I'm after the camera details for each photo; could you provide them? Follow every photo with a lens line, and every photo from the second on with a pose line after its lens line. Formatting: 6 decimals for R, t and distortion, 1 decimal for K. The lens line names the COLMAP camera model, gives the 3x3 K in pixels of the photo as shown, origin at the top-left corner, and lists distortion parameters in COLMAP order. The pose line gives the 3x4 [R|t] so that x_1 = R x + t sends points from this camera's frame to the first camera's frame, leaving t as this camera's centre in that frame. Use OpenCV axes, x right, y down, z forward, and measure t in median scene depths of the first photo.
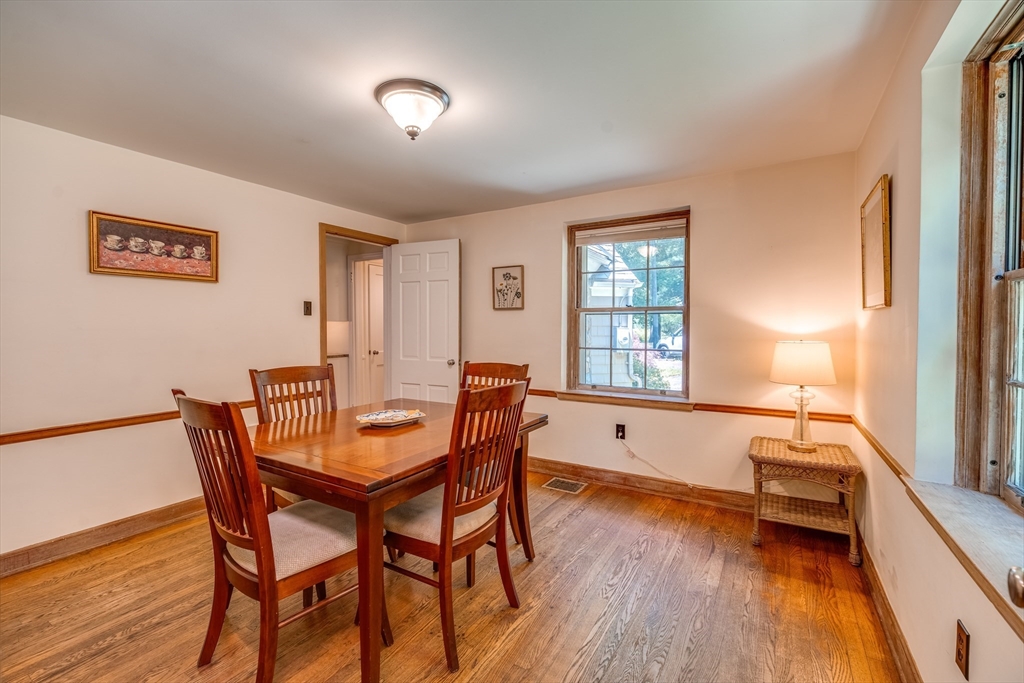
lens RADIAL K [[444.7, 0, 503.2], [0, 444.7, 337.2], [0, 0, 1]] dist [-0.000089, -0.000459]
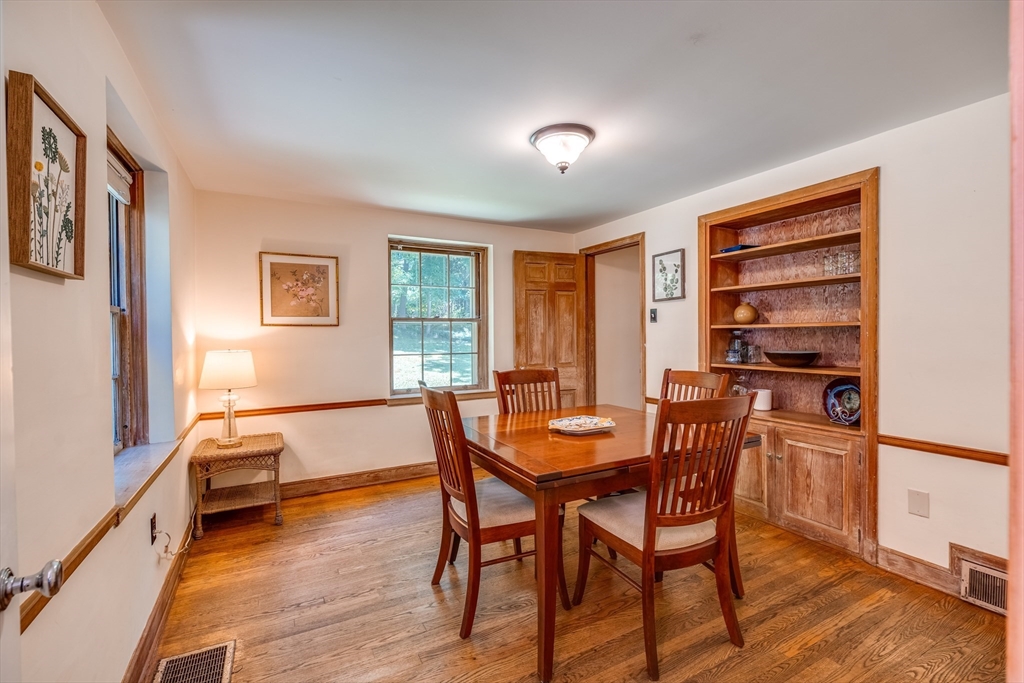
lens RADIAL K [[444.7, 0, 503.2], [0, 444.7, 337.2], [0, 0, 1]] dist [-0.000089, -0.000459]
pose [[-0.860913, 0.003800, 0.508737, -0.514337], [0.018963, 0.999517, 0.024624, -0.039647], [-0.508398, 0.030847, -0.860570, 1.639151]]
